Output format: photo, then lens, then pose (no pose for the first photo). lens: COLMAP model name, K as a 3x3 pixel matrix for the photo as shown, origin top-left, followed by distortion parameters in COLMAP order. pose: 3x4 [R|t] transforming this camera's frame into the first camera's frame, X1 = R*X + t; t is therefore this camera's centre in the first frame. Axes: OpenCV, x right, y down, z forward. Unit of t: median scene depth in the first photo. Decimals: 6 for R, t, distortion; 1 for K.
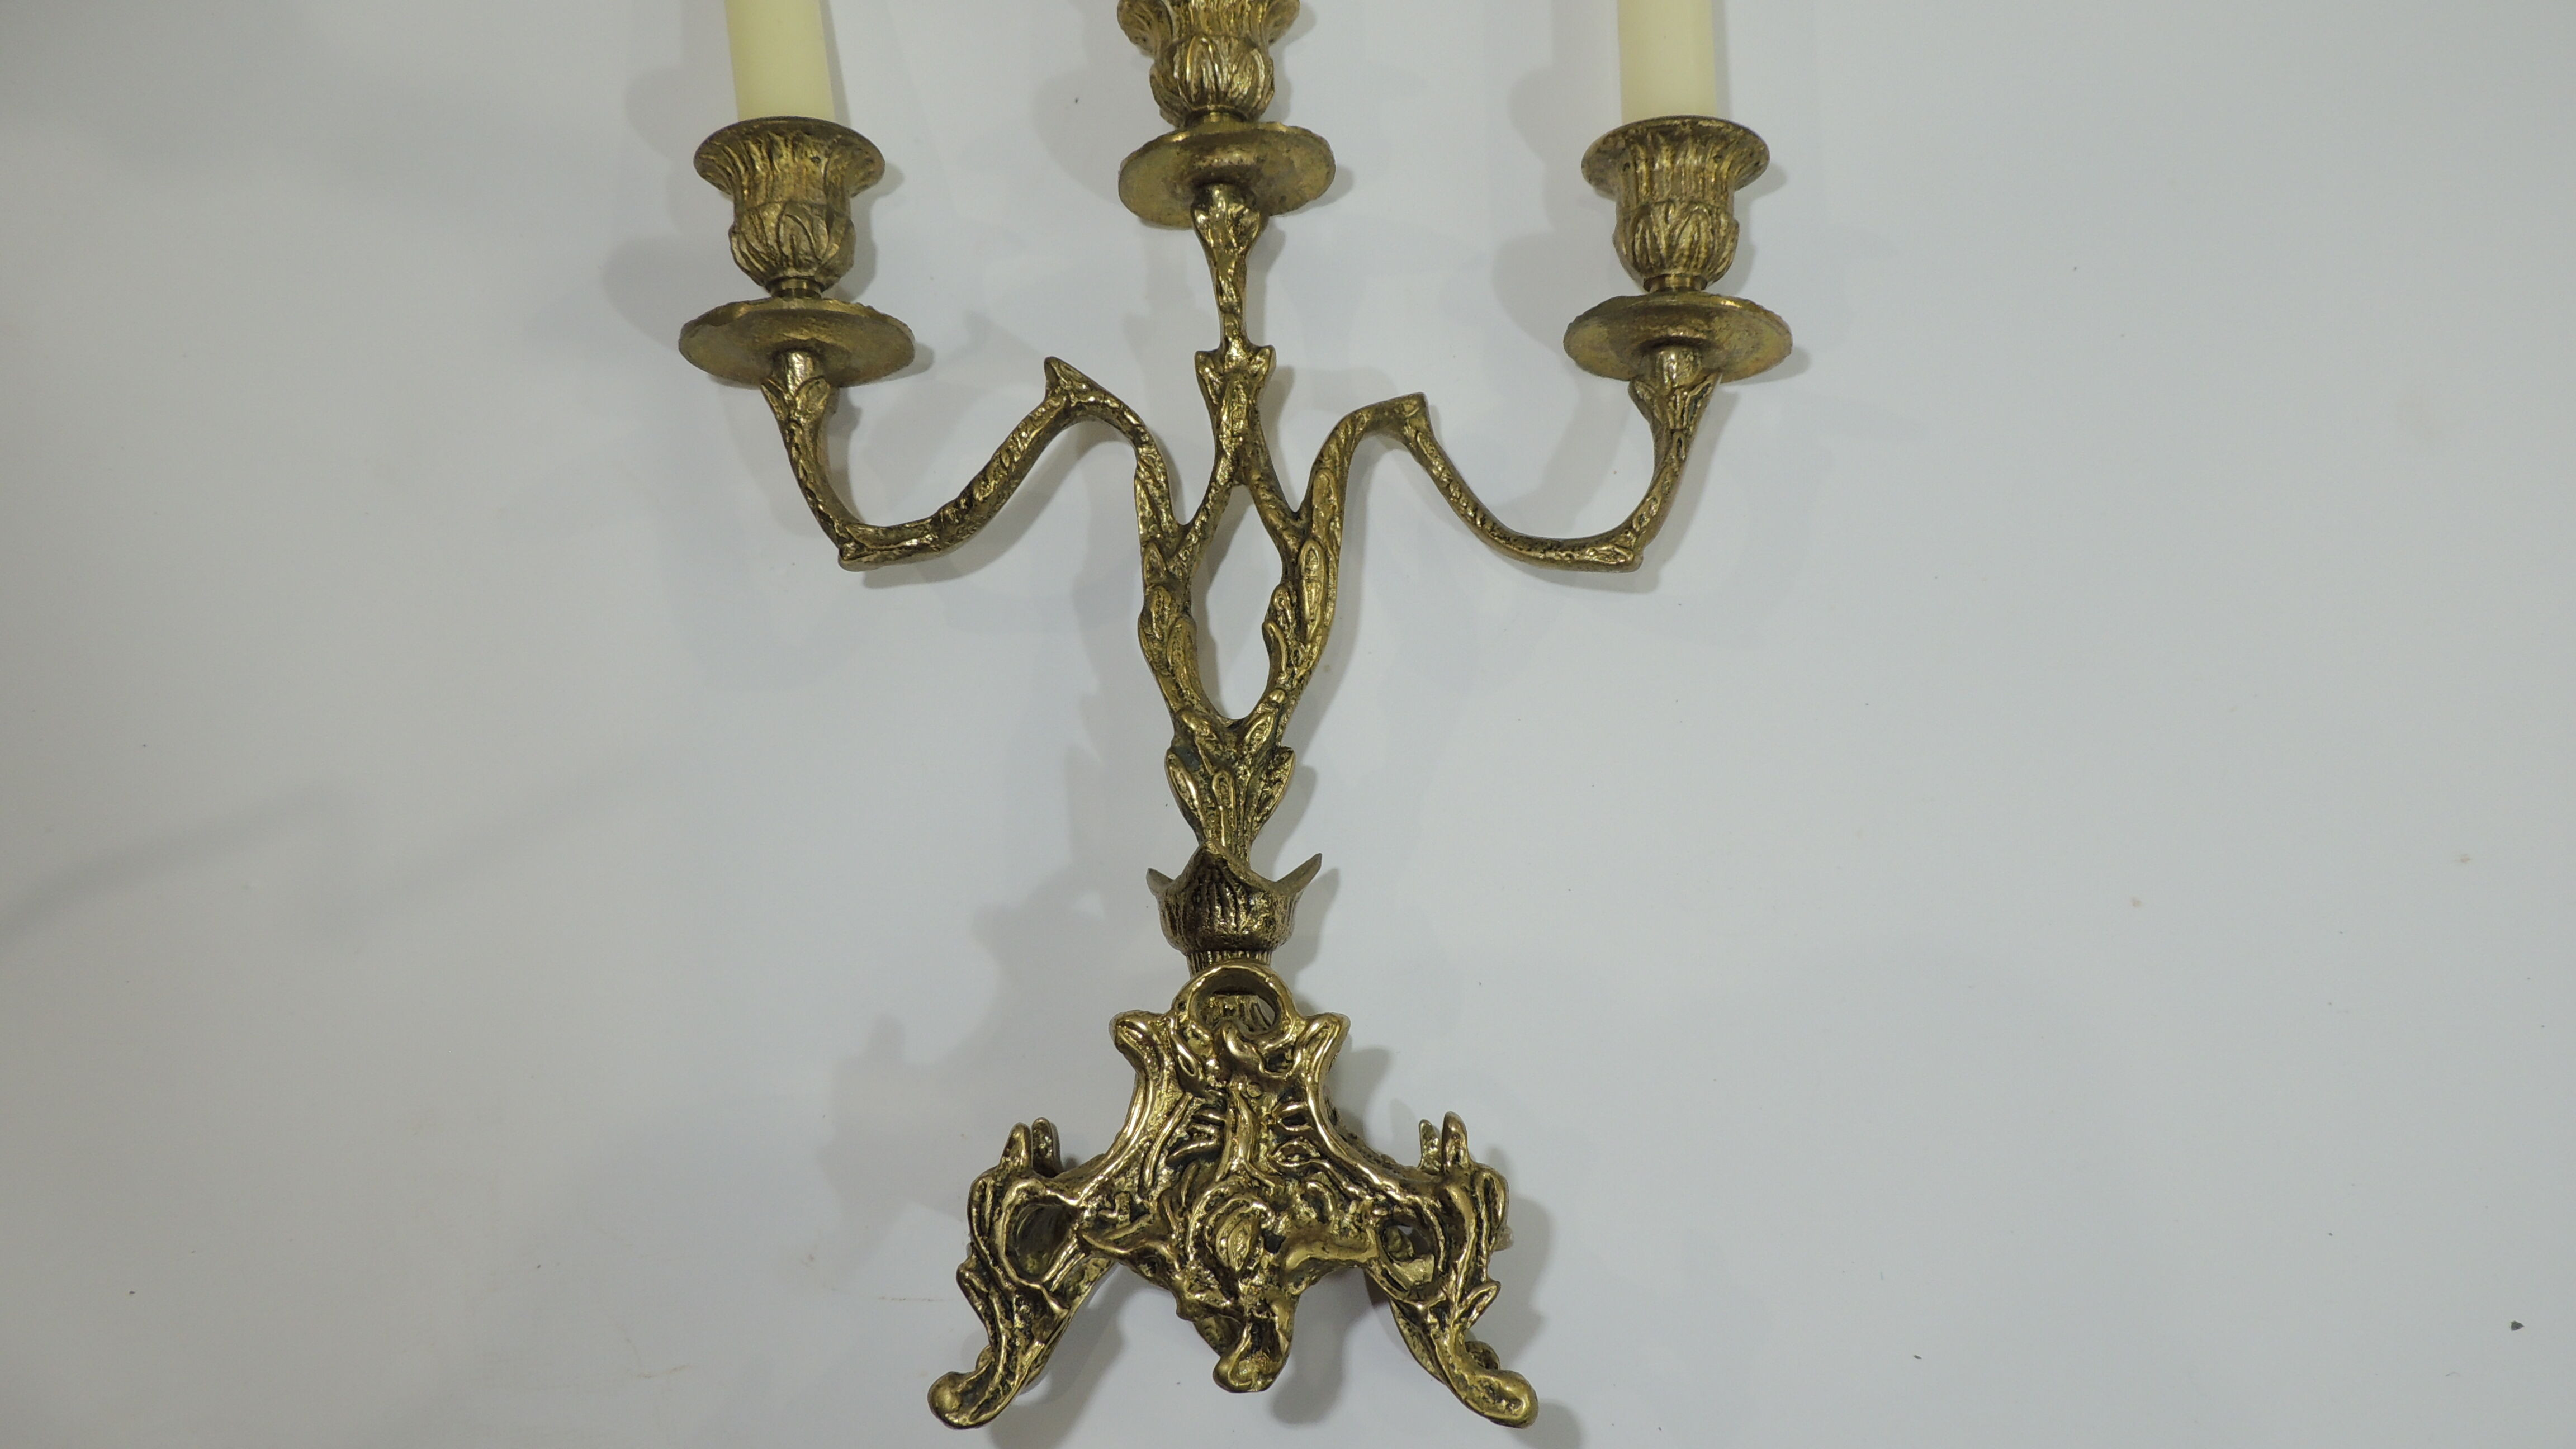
lens RADIAL K [[2072.9, 0, 1287.0], [0, 2072.9, 716.6], [0, 0, 1]] dist [-0.005619, 0.002674]
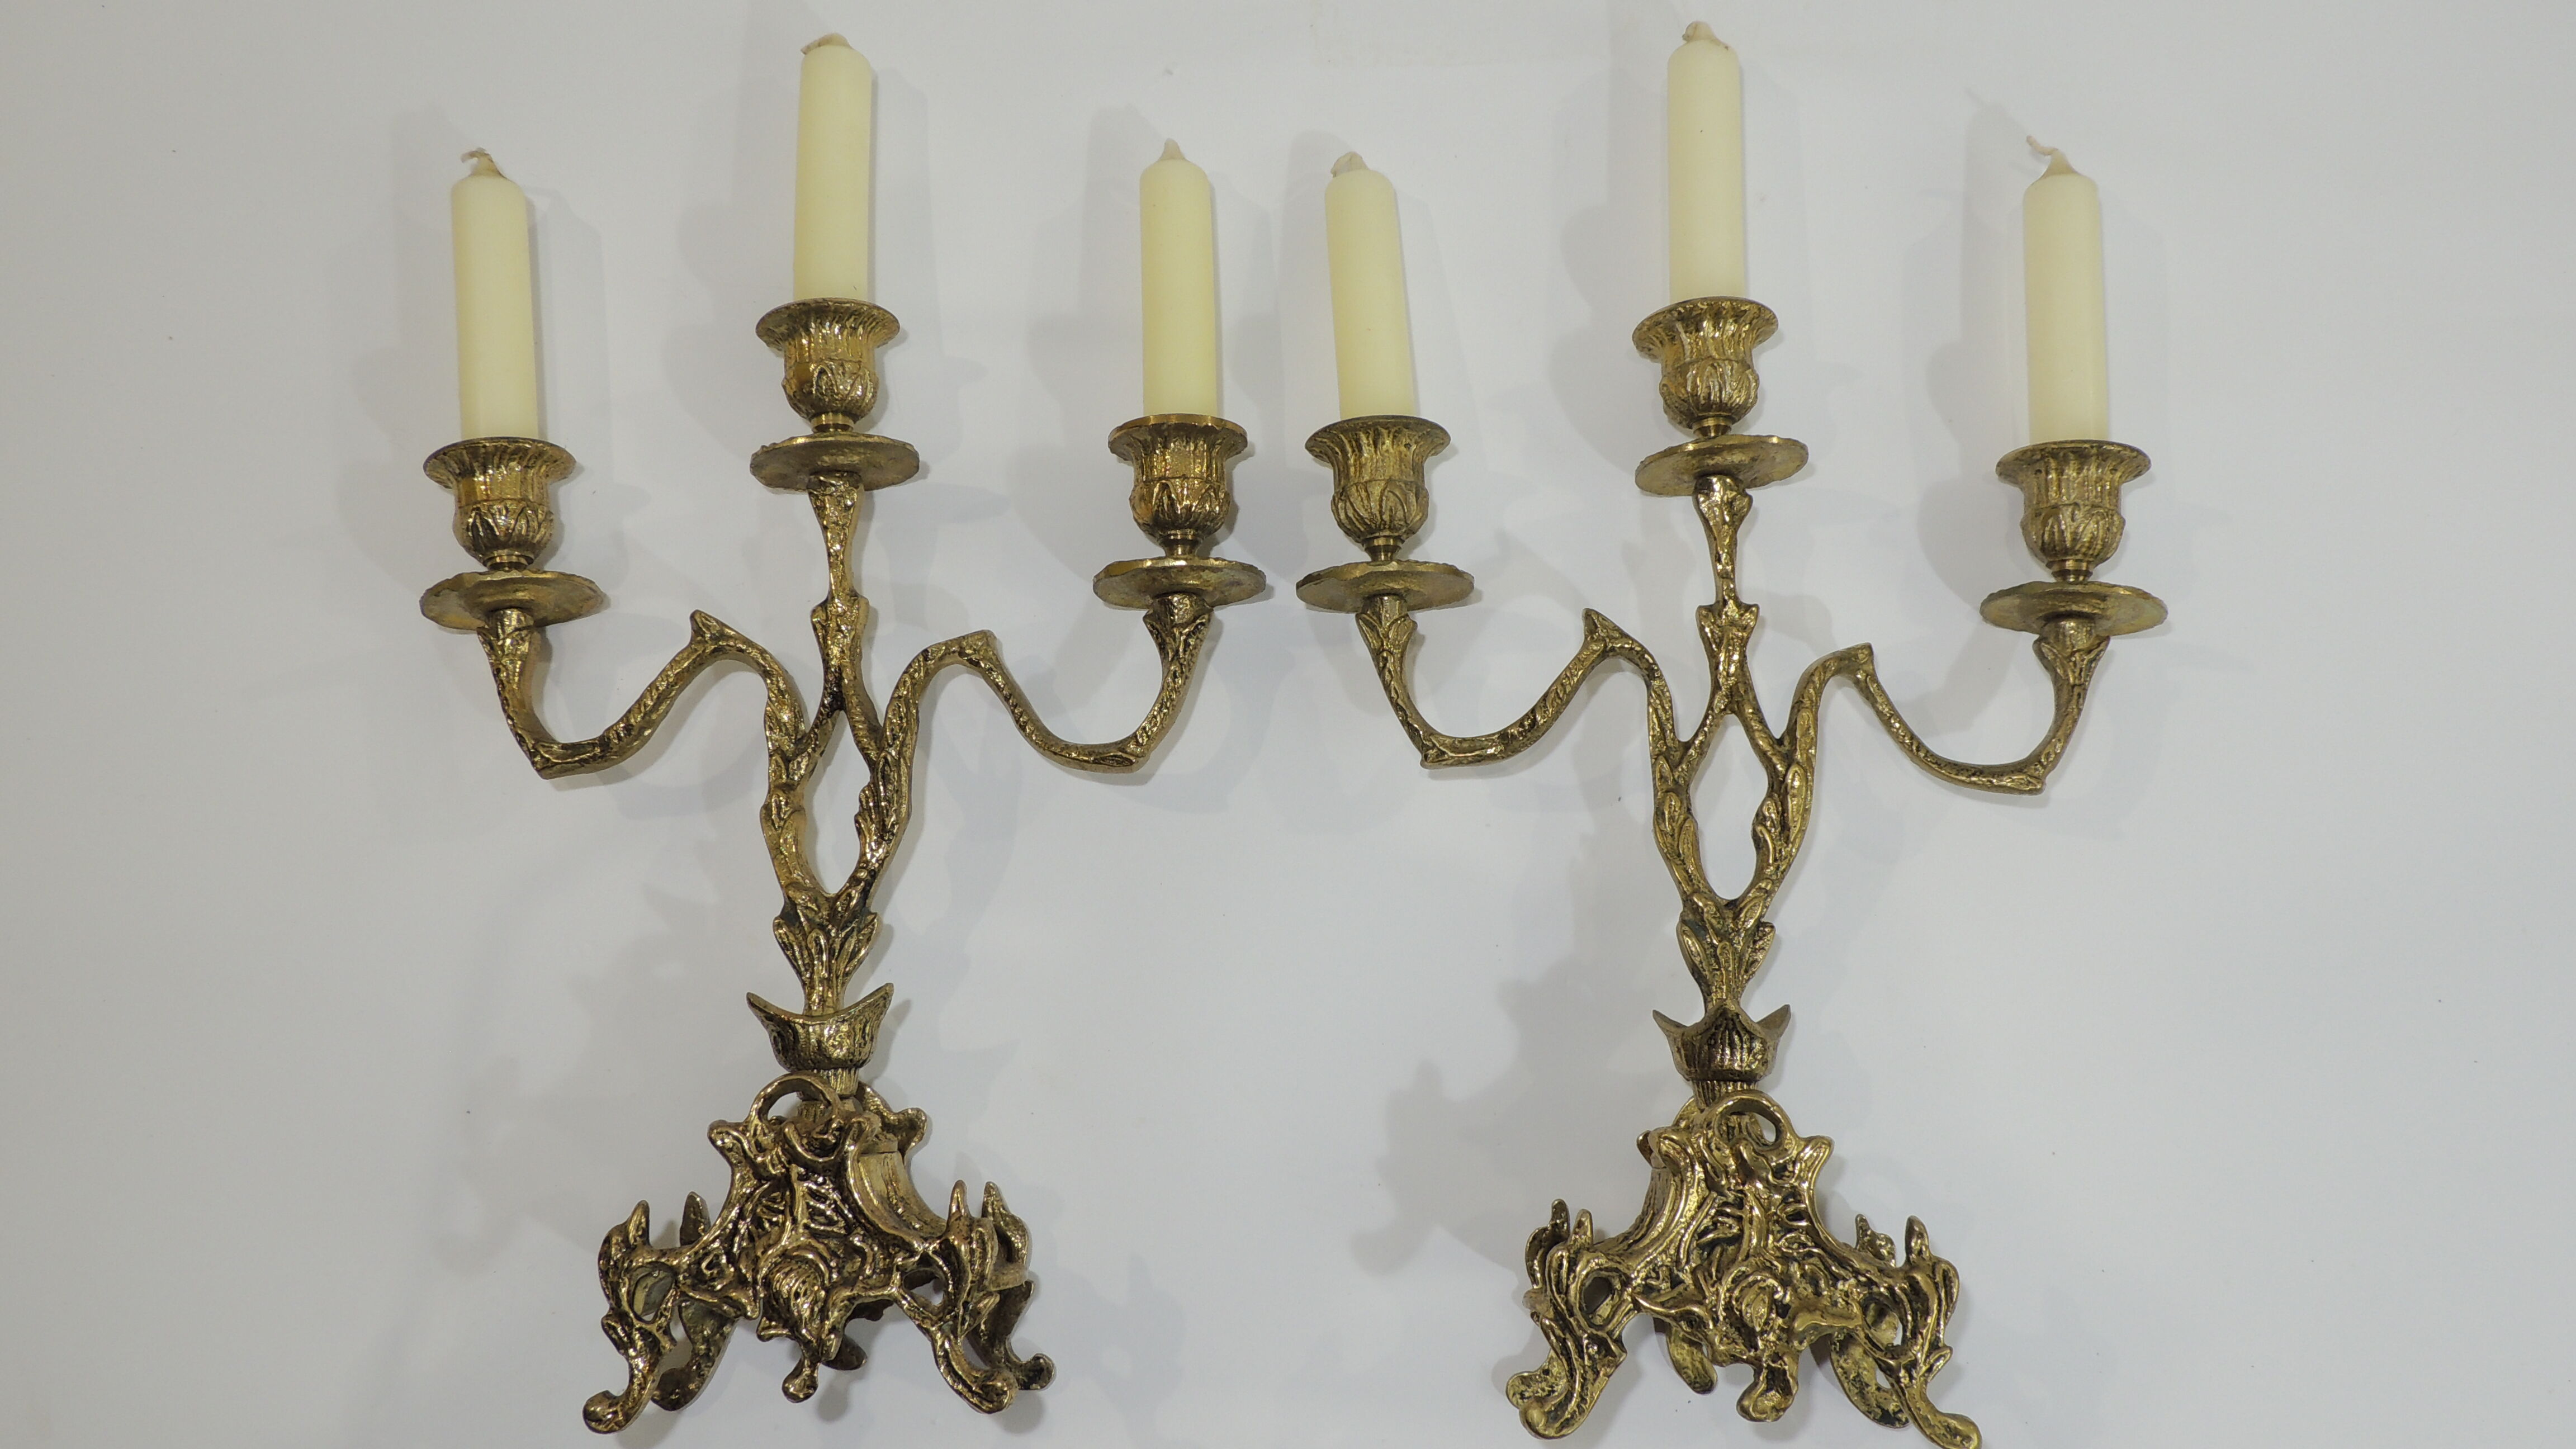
lens RADIAL K [[2072.9, 0, 1290.7], [0, 2072.9, 723.1], [0, 0, 1]] dist [-0.005619, 0.002674]
pose [[0.998990, 0.040361, -0.019739, -0.276358], [-0.040293, 0.999180, 0.003852, -0.102134], [0.019878, -0.003053, 0.999798, -0.297175]]
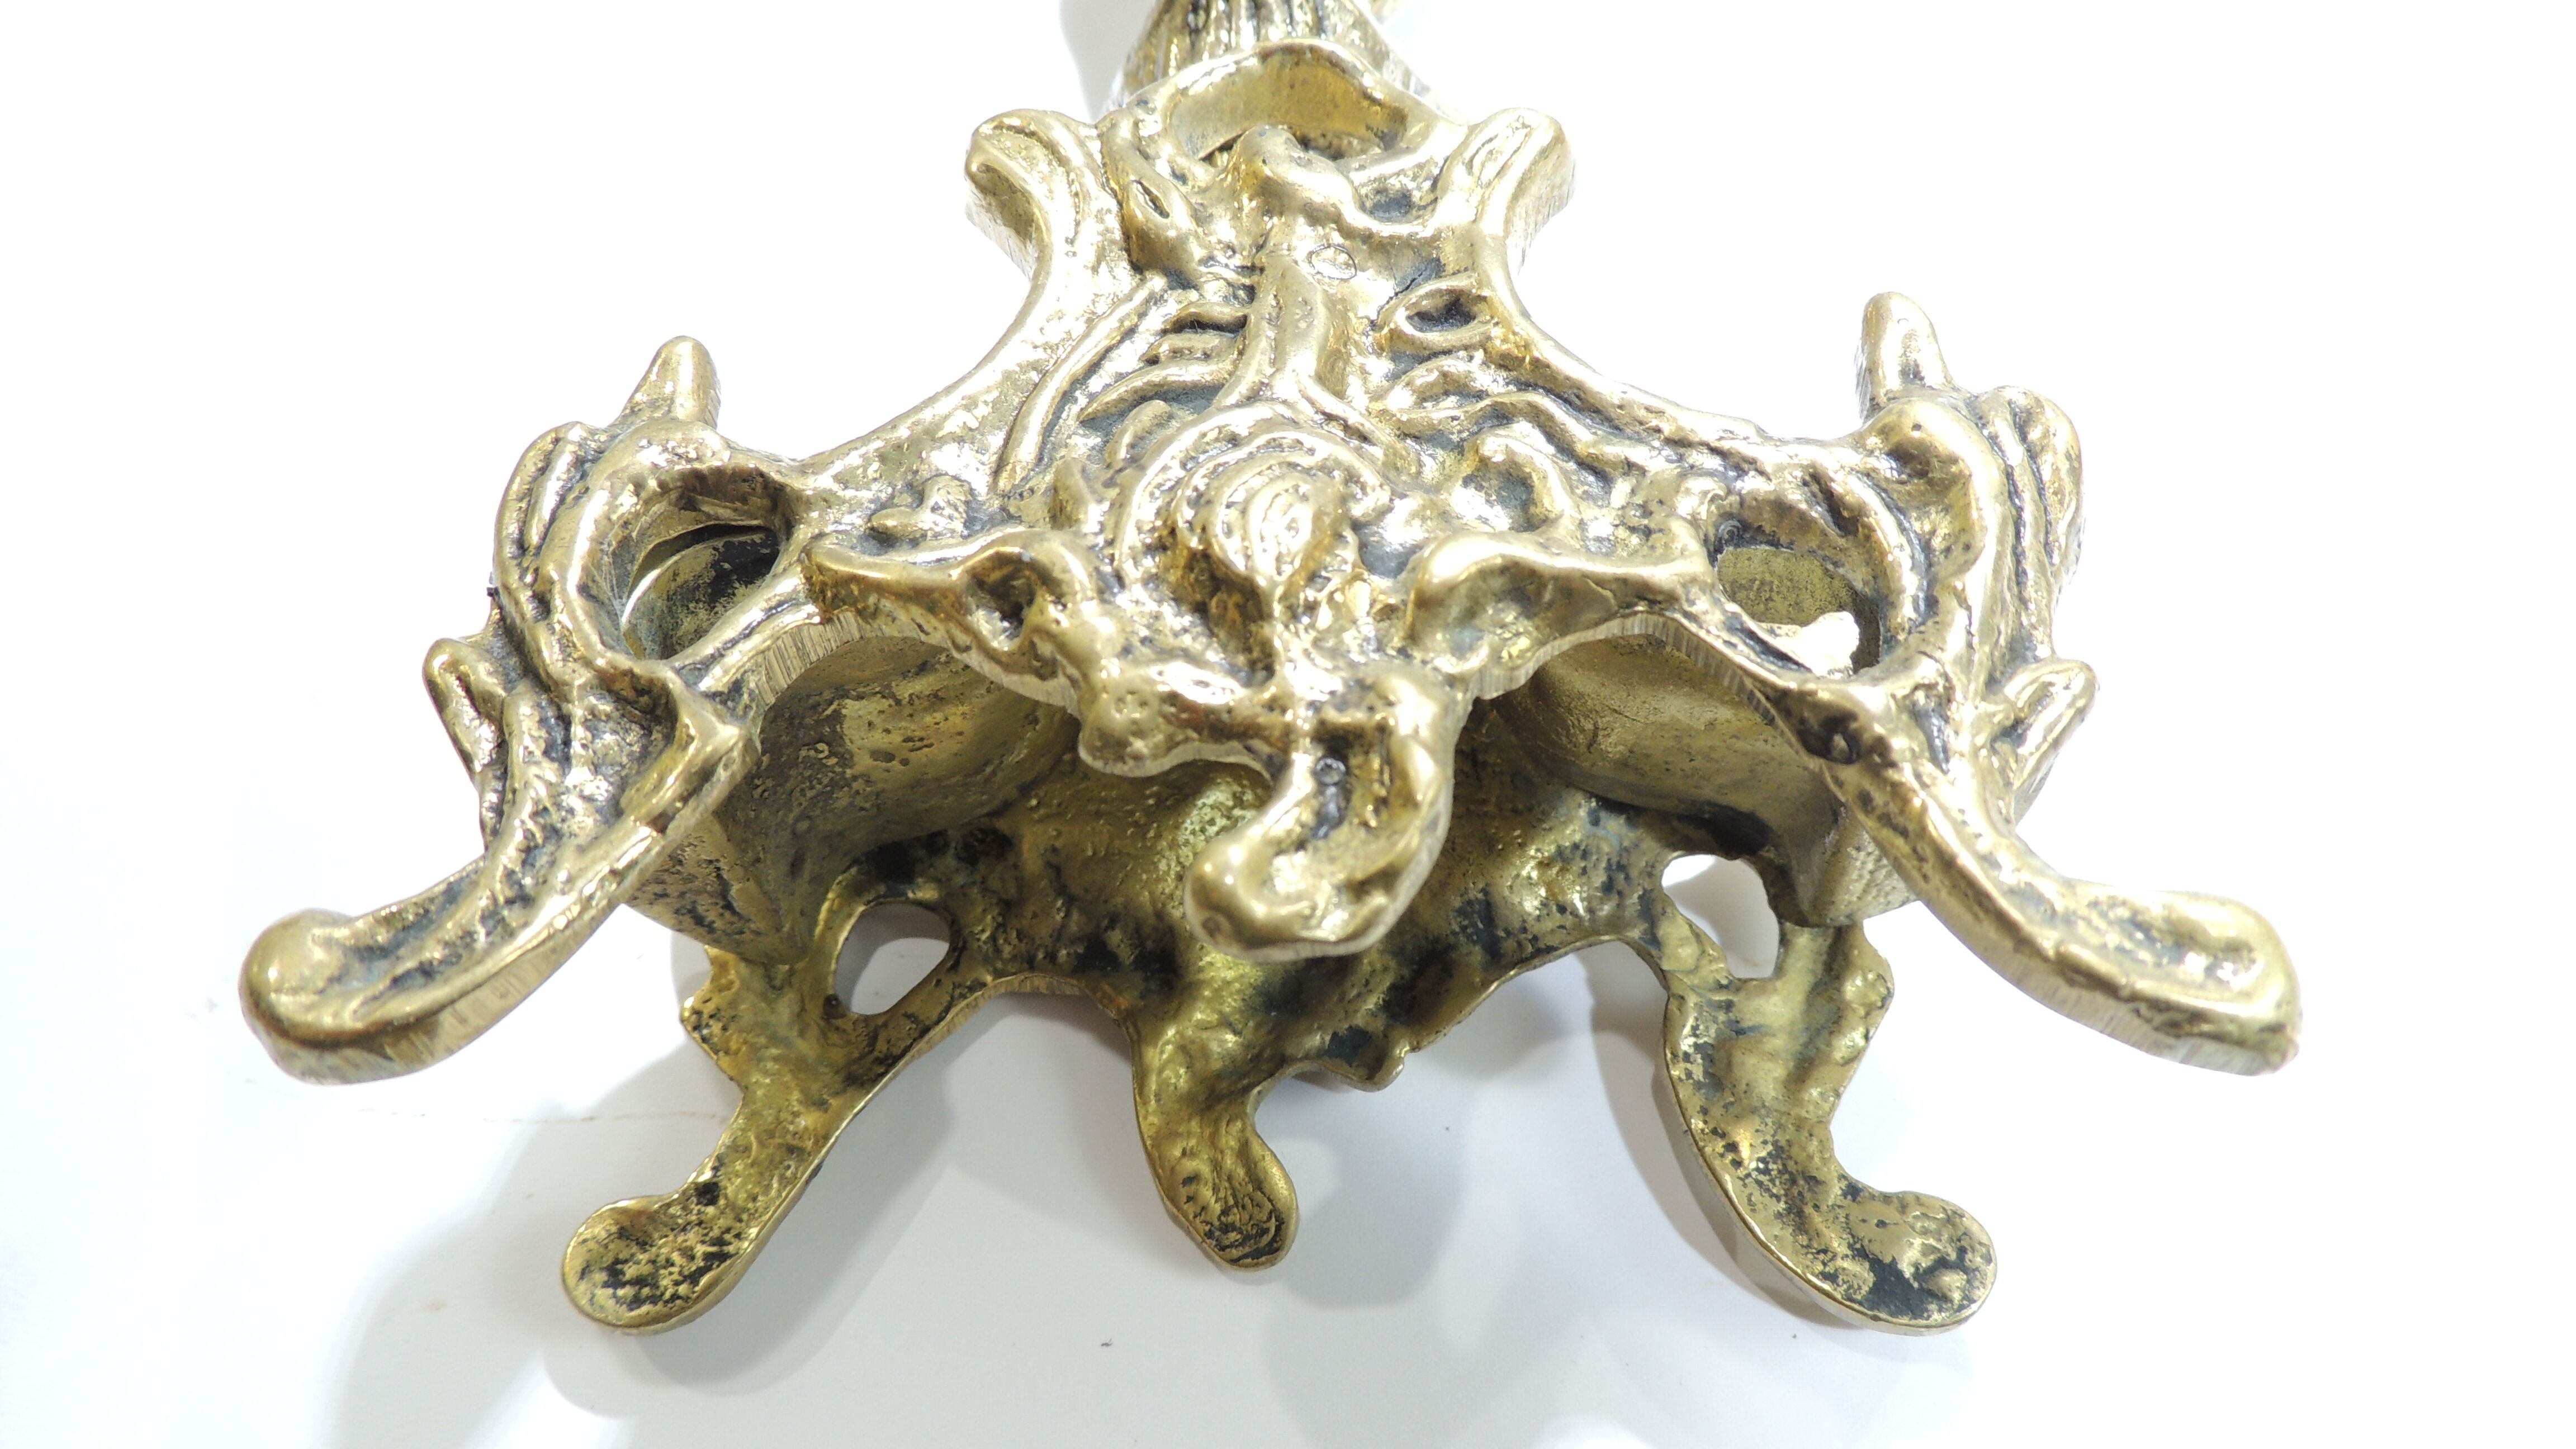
lens RADIAL K [[2072.9, 0, 1295.3], [0, 2072.9, 730.0], [0, 0, 1]] dist [-0.005619, 0.002674]
pose [[0.999597, 0.014562, -0.024362, -0.011148], [-0.021966, 0.940487, -0.339119, 0.348588], [0.017974, 0.339517, 0.940428, 0.622936]]
